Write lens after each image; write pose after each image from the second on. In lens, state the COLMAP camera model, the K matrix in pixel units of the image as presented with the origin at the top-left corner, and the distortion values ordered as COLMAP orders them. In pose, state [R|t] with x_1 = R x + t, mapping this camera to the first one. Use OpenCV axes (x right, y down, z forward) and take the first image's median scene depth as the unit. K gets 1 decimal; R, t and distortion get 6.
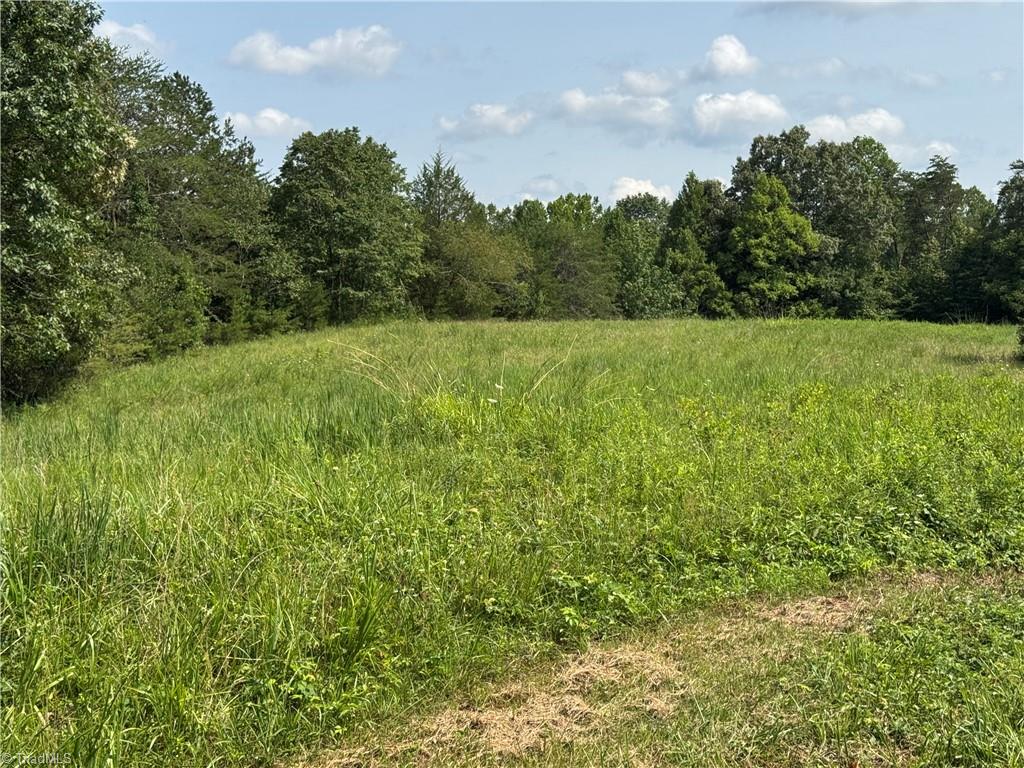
lens RADIAL K [[1426.7, 0, 511.3], [0, 1426.7, 384.3], [0, 0, 1]] dist [0.055348, 0.000000]
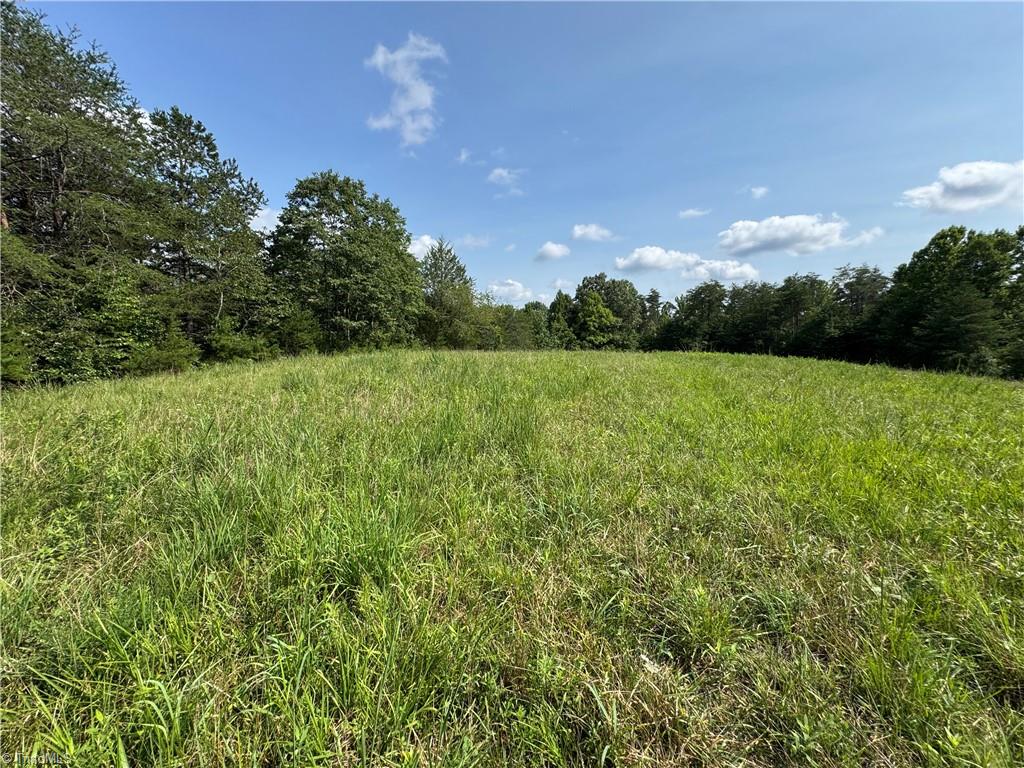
lens RADIAL K [[410.9, 0, 516.9], [0, 410.9, 382.7], [0, 0, 1]] dist [0.000271, 0.000042]
pose [[0.995788, 0.003082, 0.091632, -0.006831], [-0.005635, 0.999603, 0.027621, -0.013938], [-0.091511, -0.028021, 0.995410, 0.340080]]
